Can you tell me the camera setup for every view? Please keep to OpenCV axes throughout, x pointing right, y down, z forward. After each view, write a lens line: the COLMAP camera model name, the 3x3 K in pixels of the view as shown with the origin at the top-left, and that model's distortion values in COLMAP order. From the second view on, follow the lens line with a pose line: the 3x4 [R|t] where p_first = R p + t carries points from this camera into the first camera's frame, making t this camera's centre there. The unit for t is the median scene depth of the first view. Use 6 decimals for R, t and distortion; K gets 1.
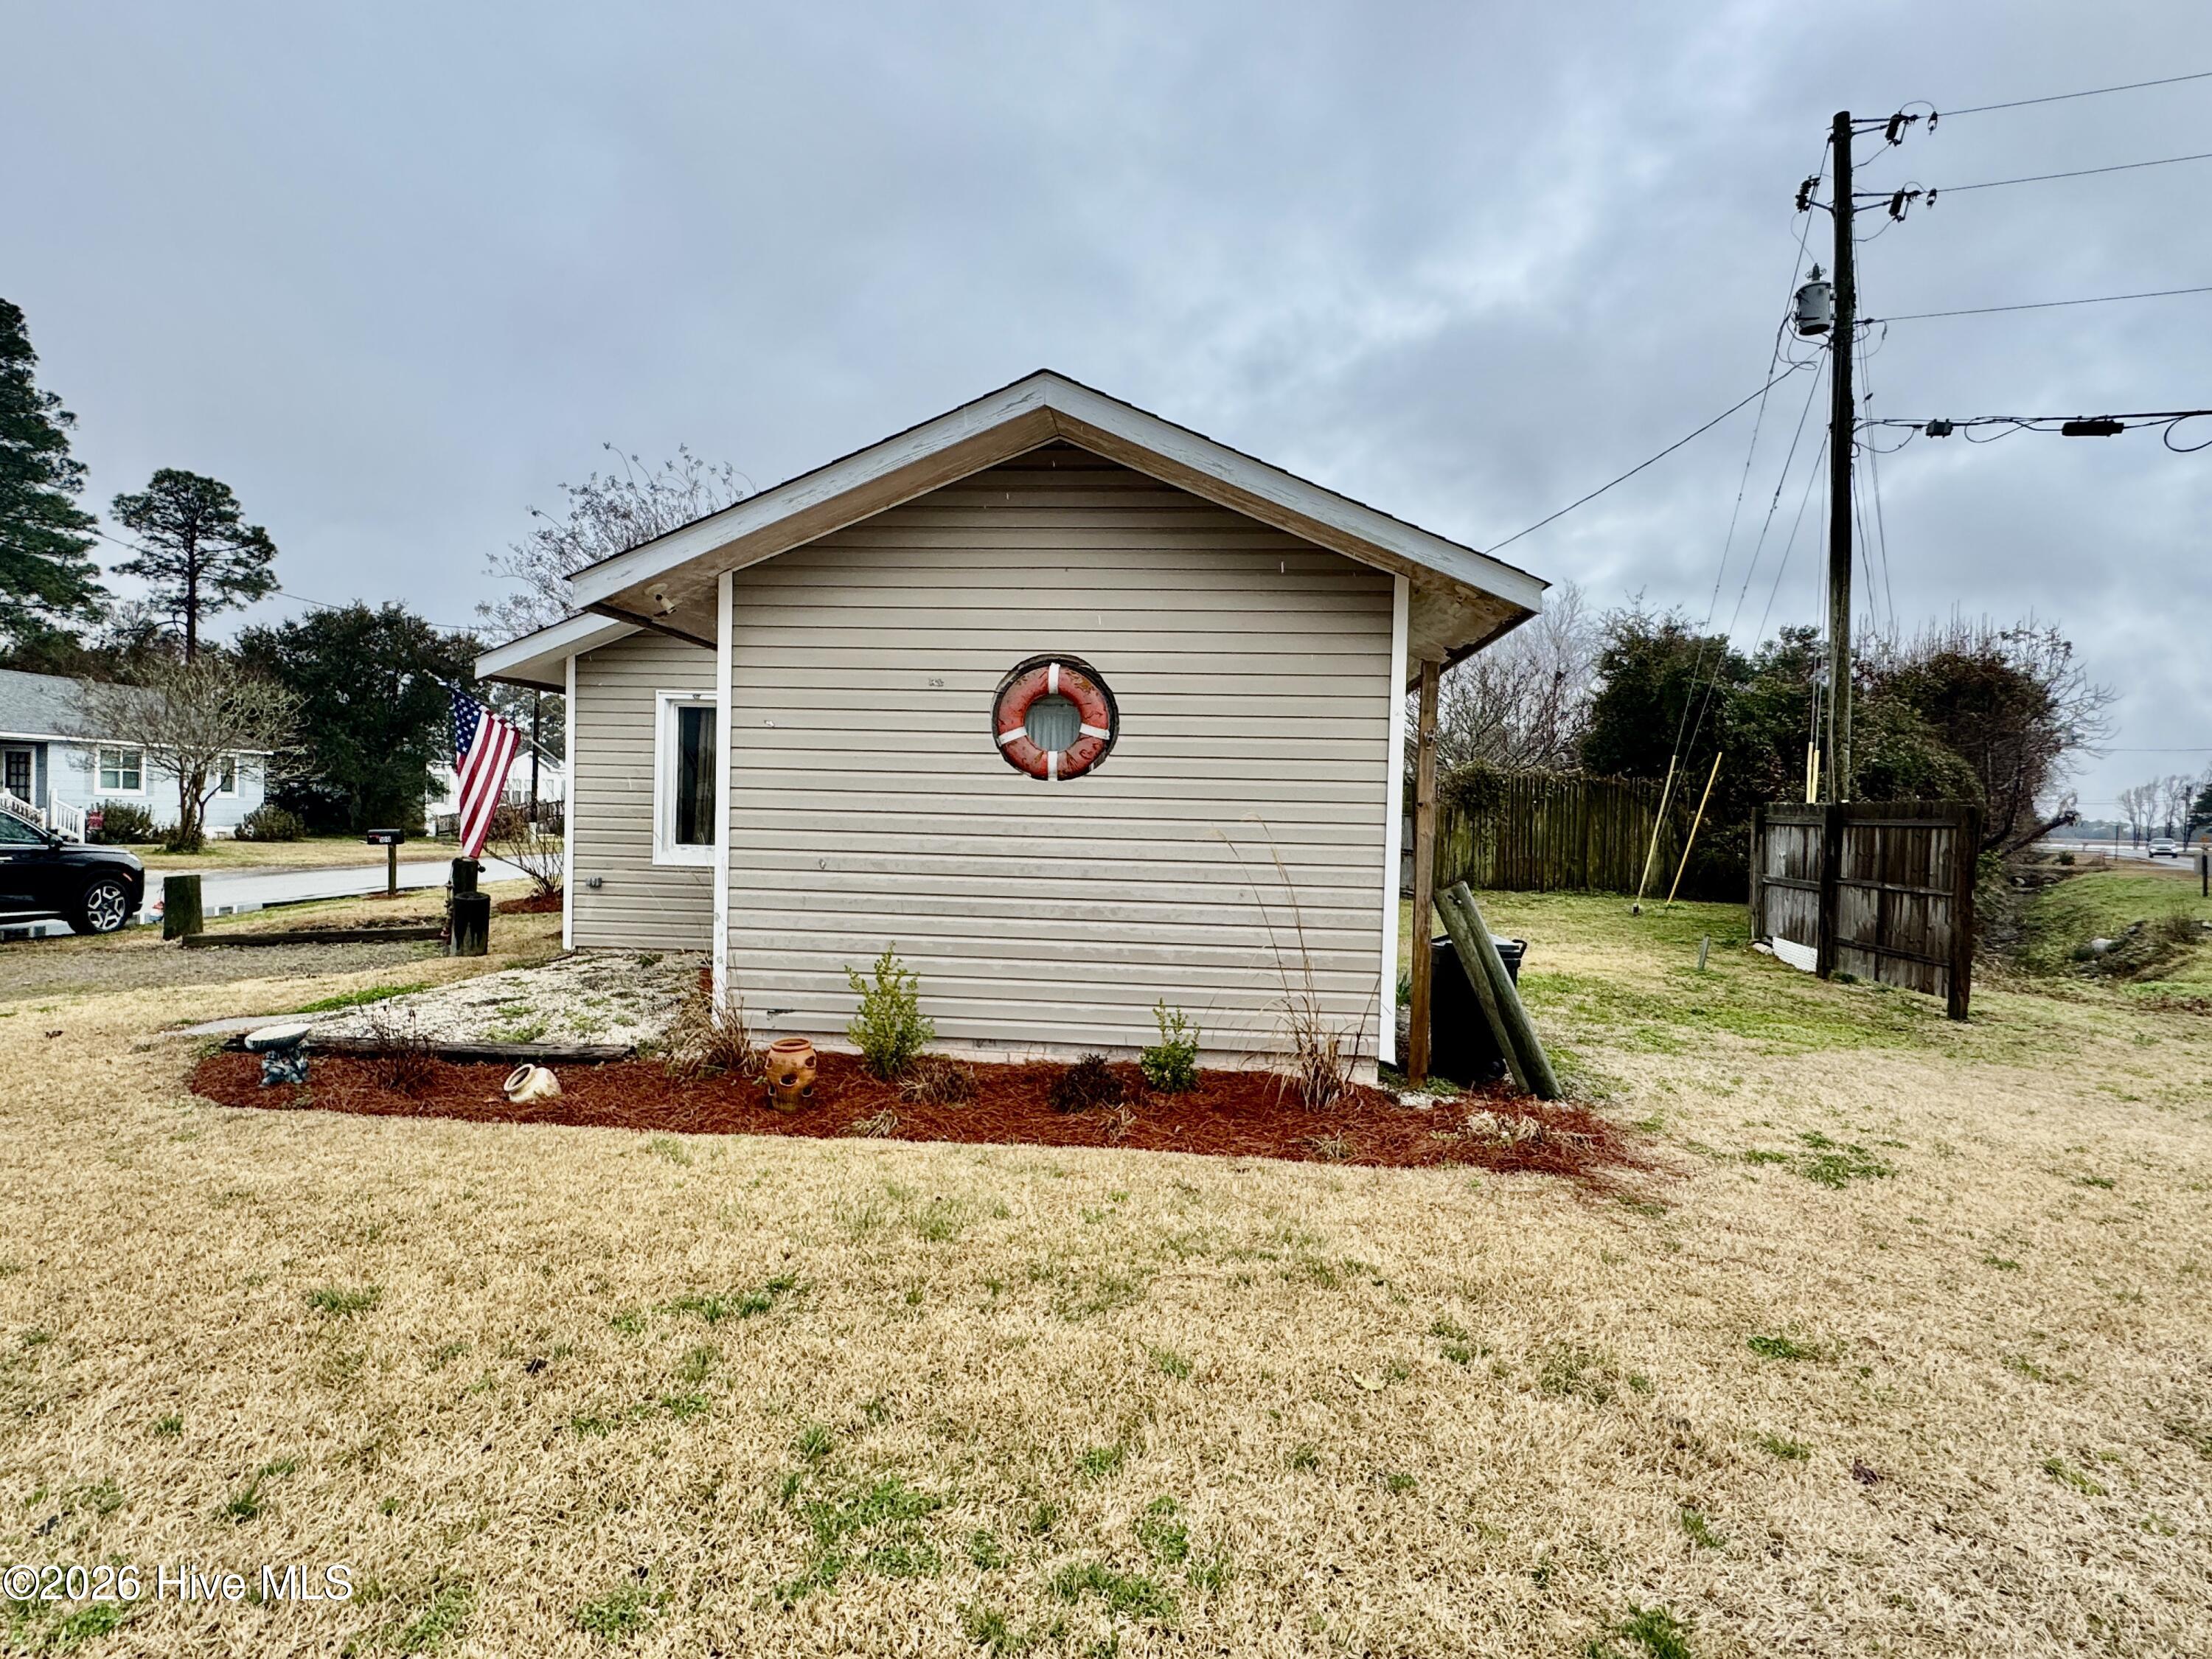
lens RADIAL K [[1194.9, 0, 1099.8], [0, 1194.9, 833.4], [0, 0, 1]] dist [-0.003726, 0.000112]
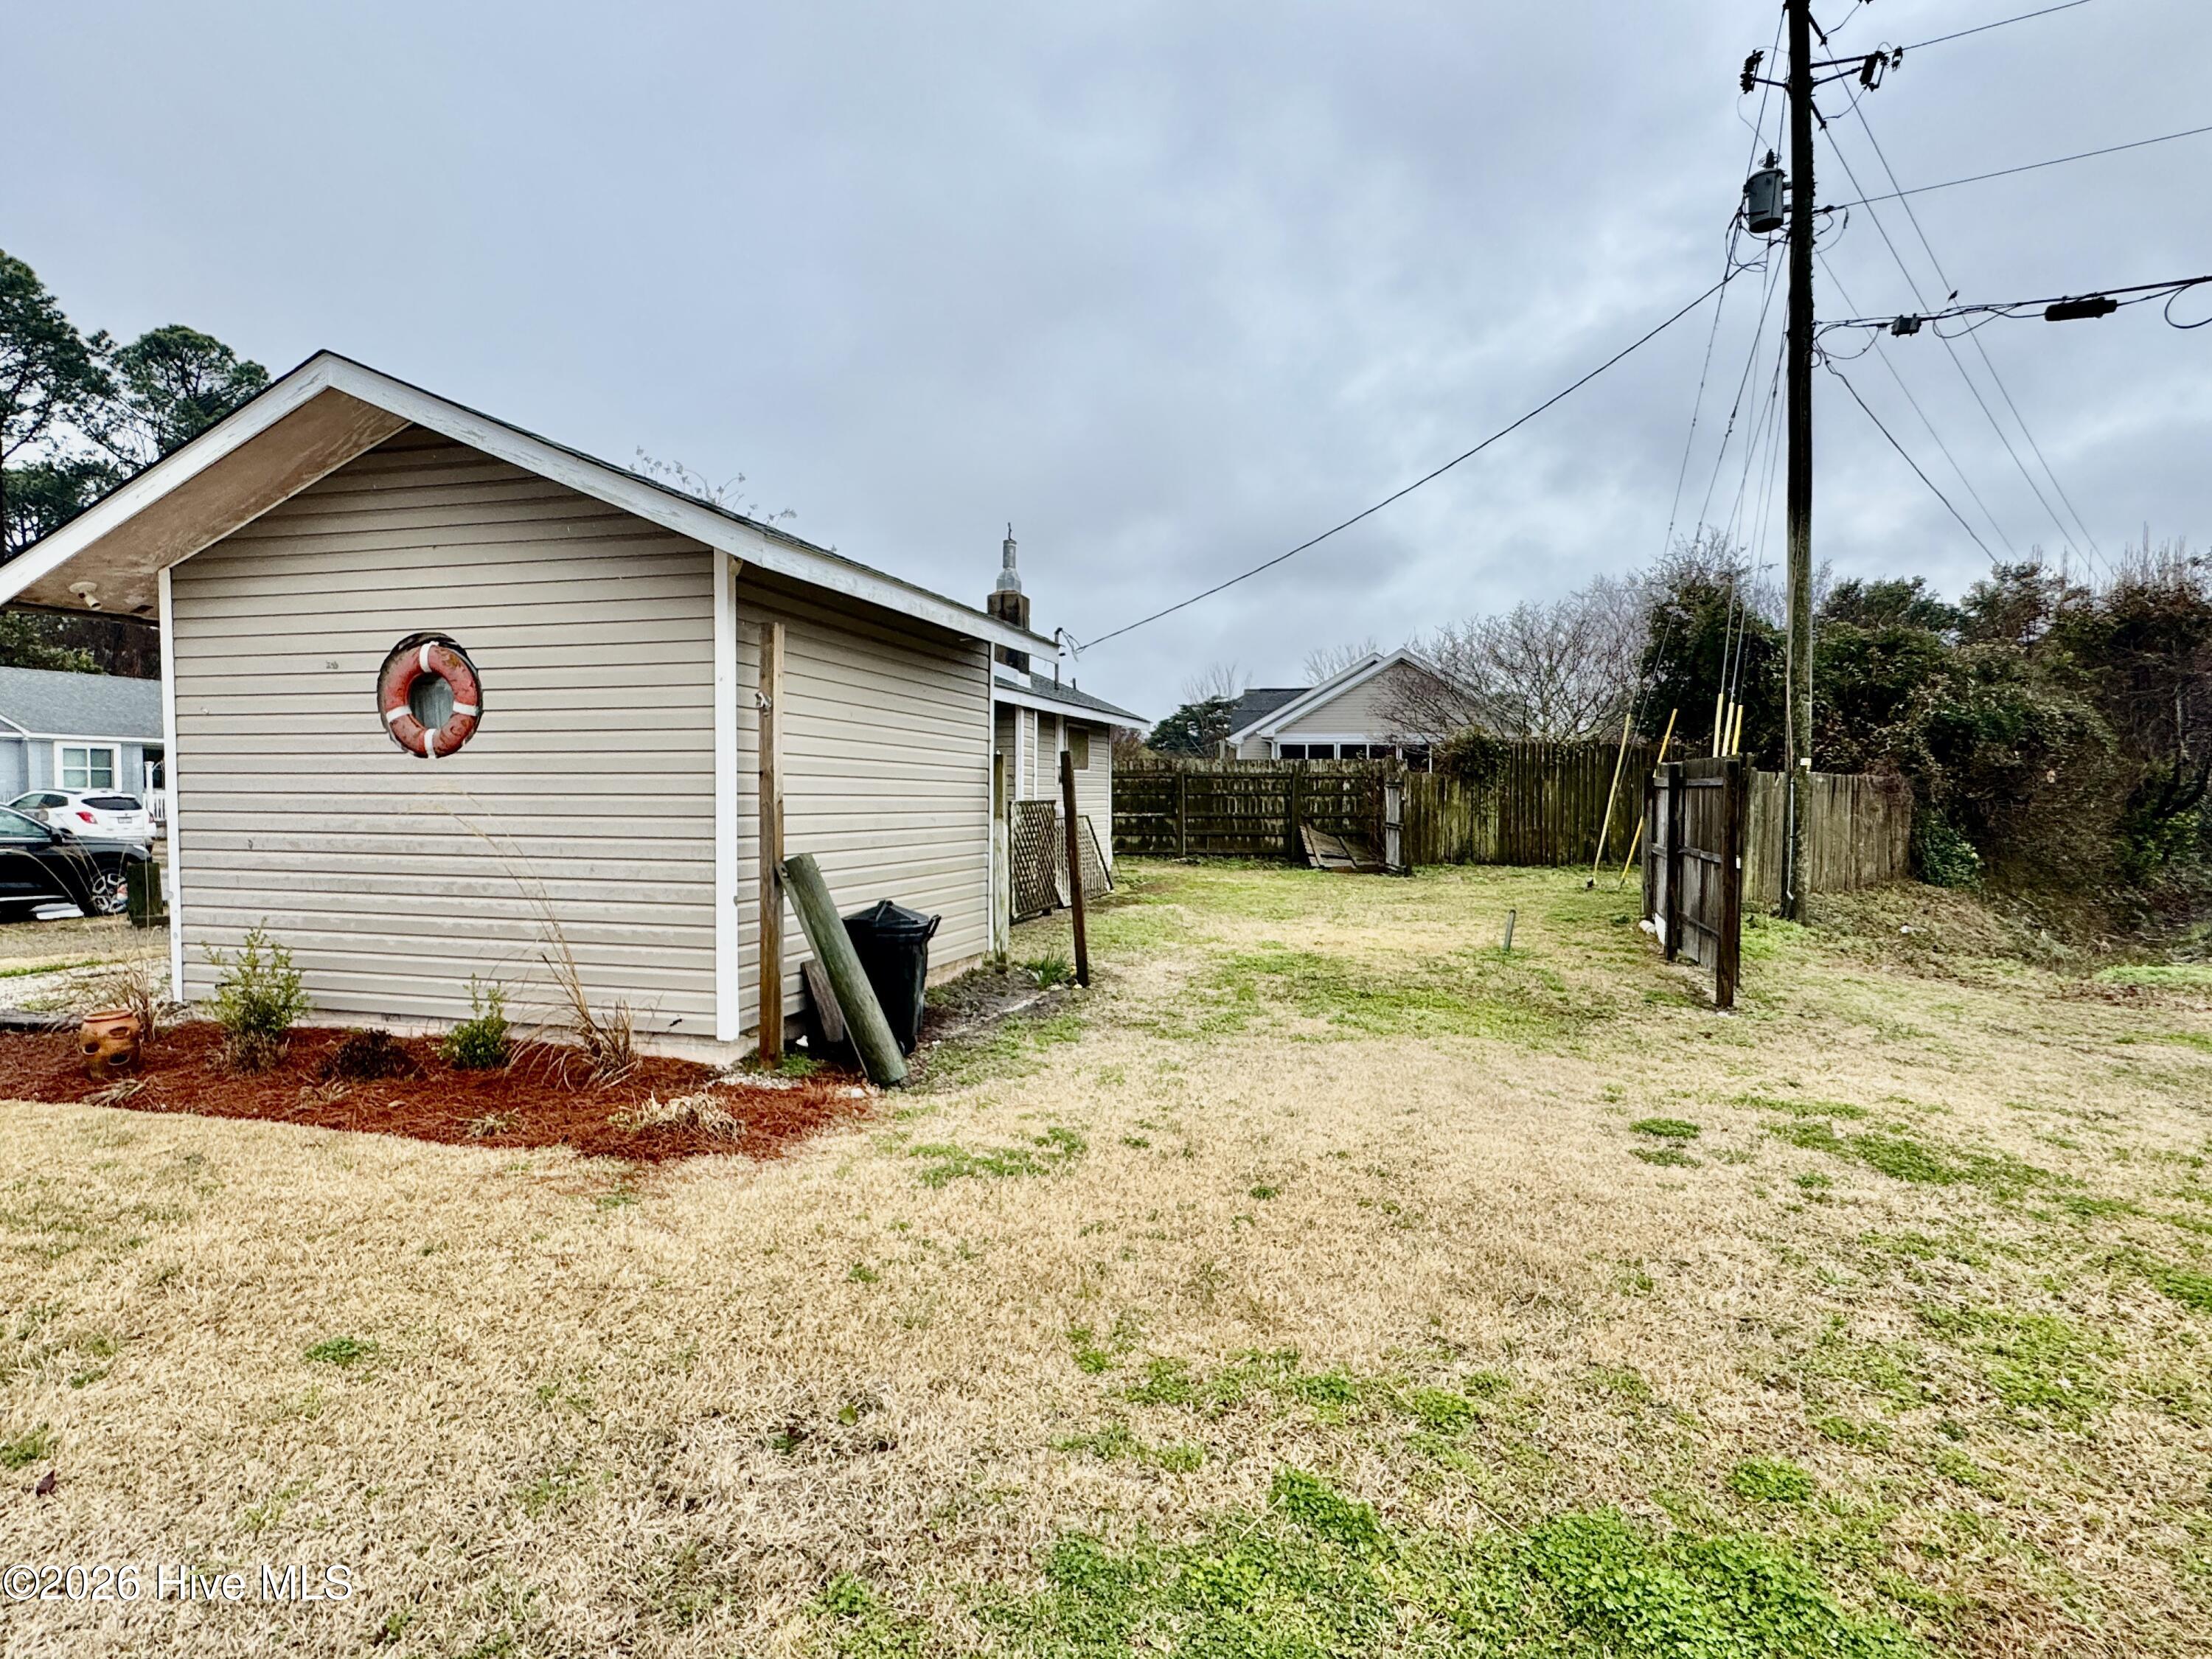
lens RADIAL K [[1194.9, 0, 1110.3], [0, 1194.9, 832.5], [0, 0, 1]] dist [-0.003726, 0.000112]
pose [[0.984576, -0.015008, -0.174311, 0.307301], [0.017590, 0.999757, 0.013281, 0.006651], [0.174070, -0.016143, 0.984601, 0.046849]]
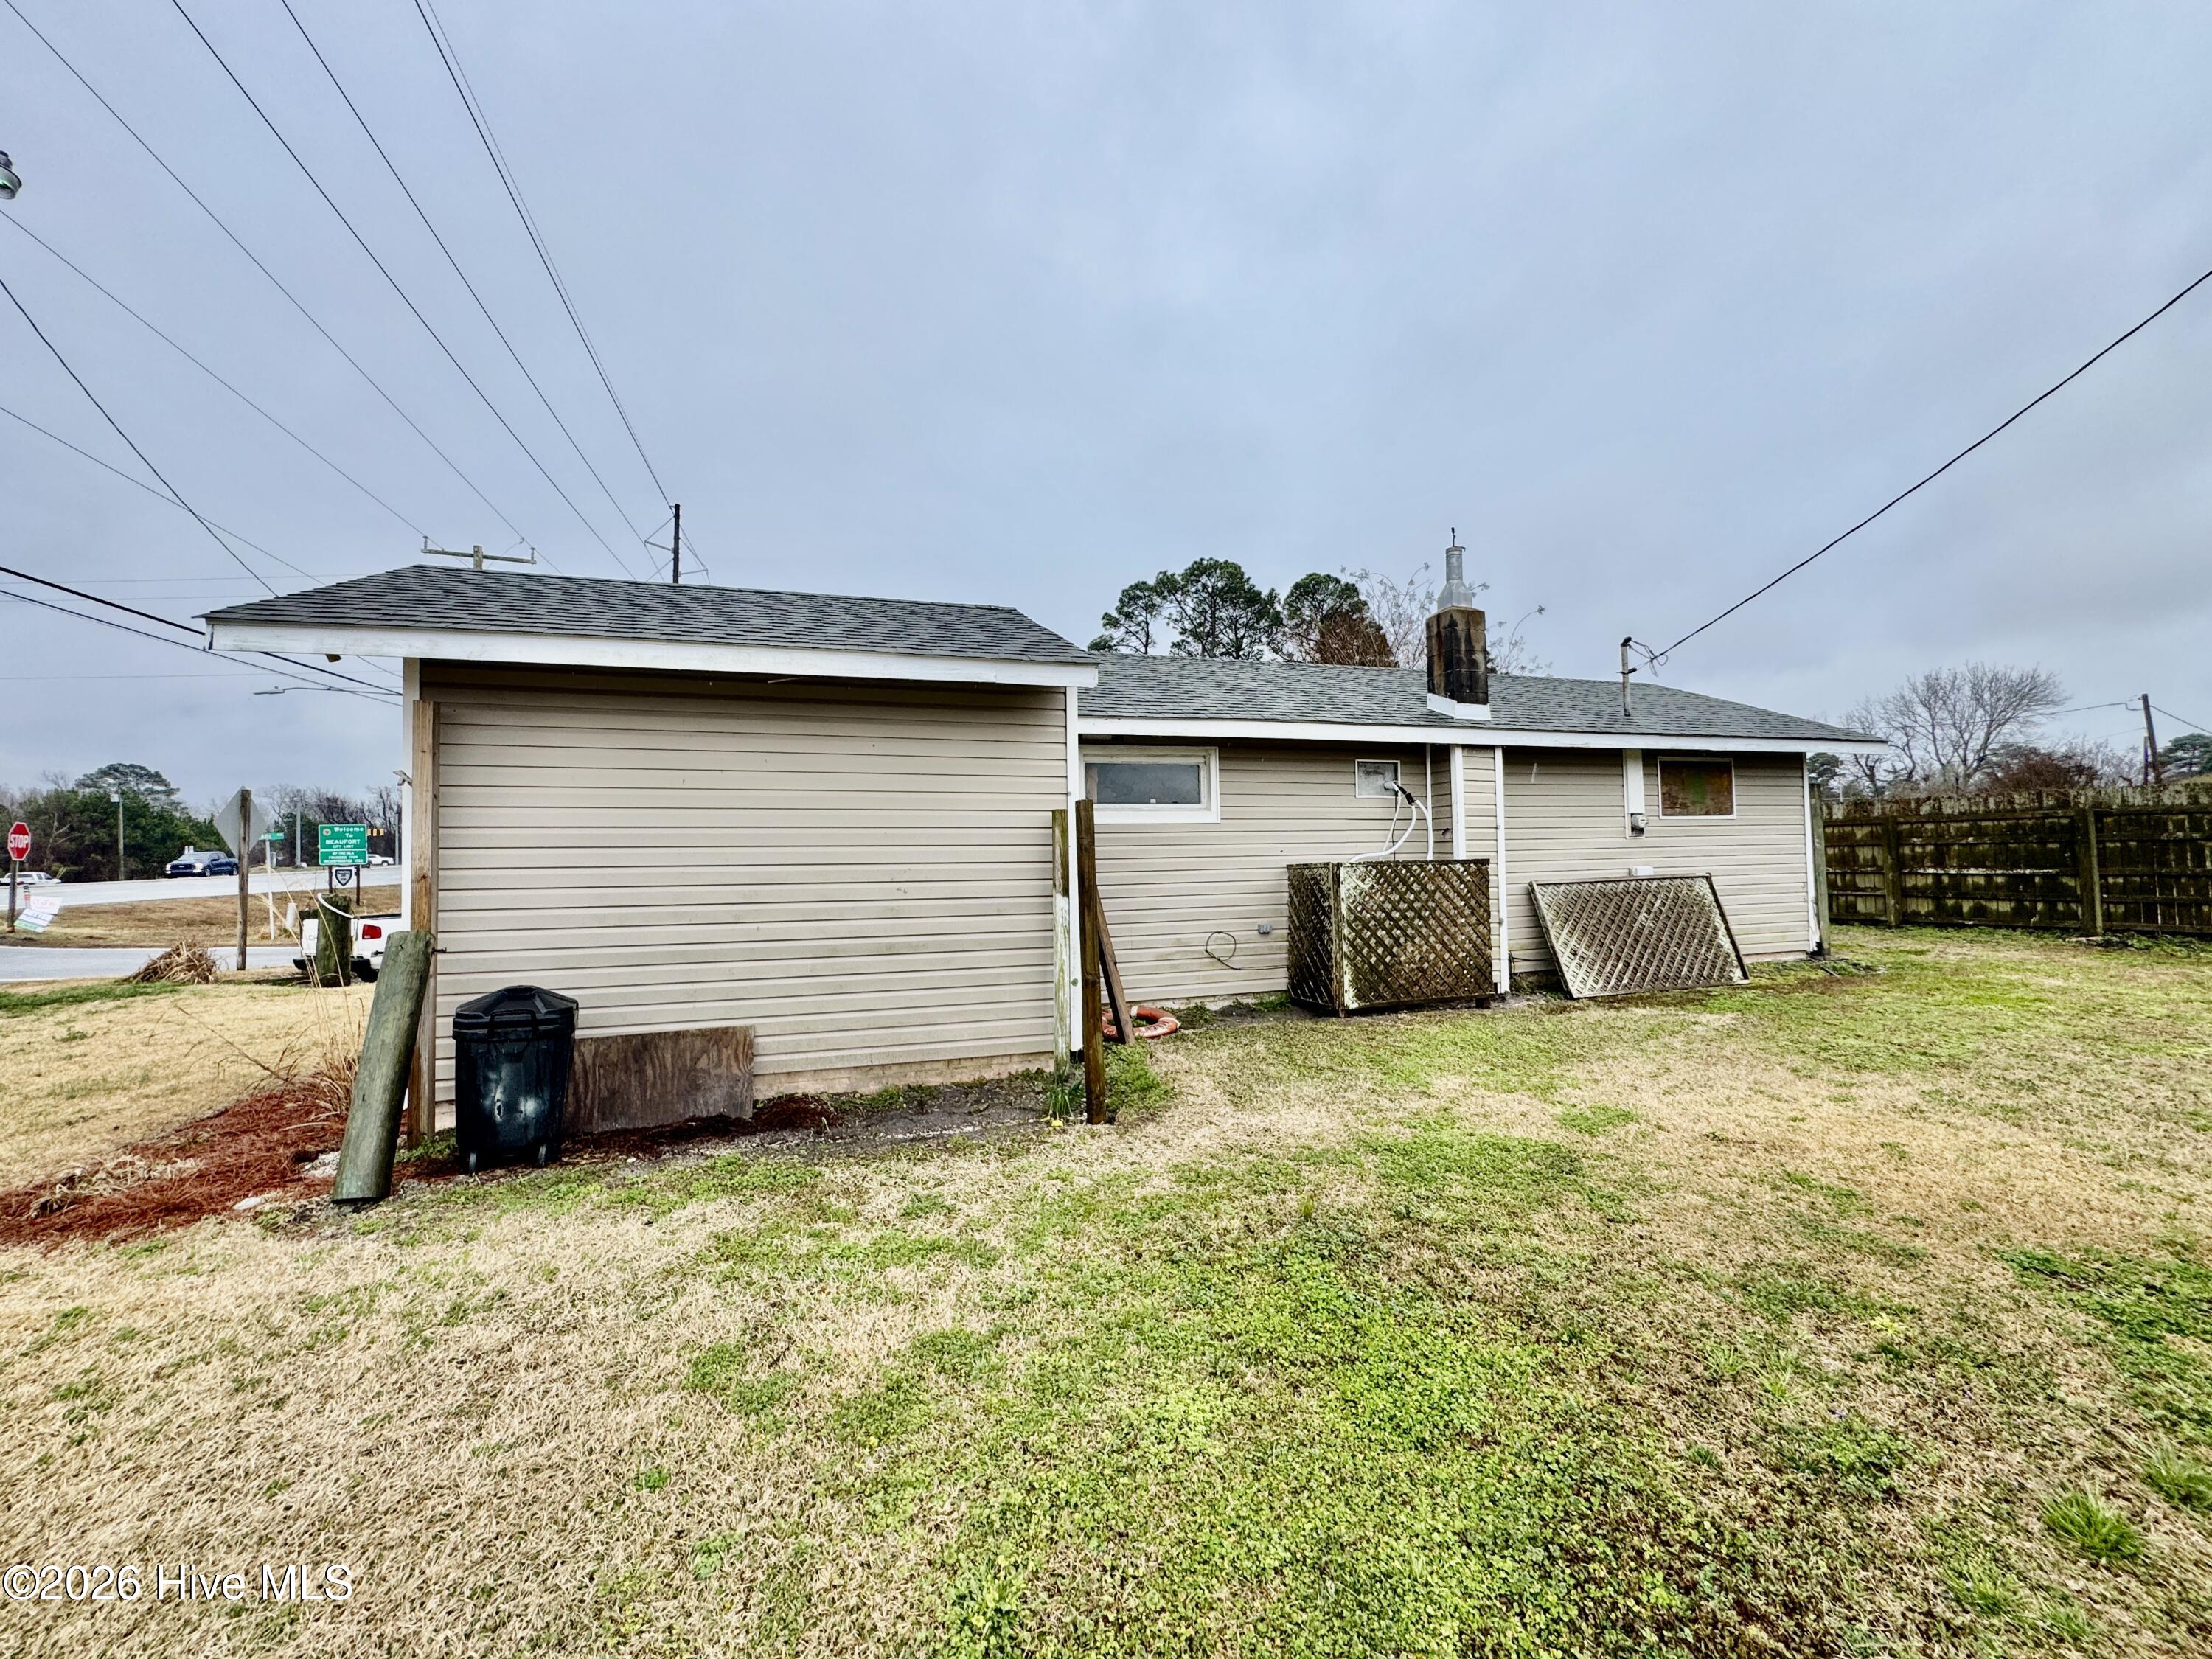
lens RADIAL K [[877.6, 0, 1076.9], [0, 877.6, 841.6], [0, 0, 1]] dist [-0.005124, 0.000967]
pose [[0.398629, -0.047100, -0.915902, 0.475700], [0.012271, 0.998865, -0.046025, 0.003776], [0.917030, 0.007108, 0.398754, 0.479999]]
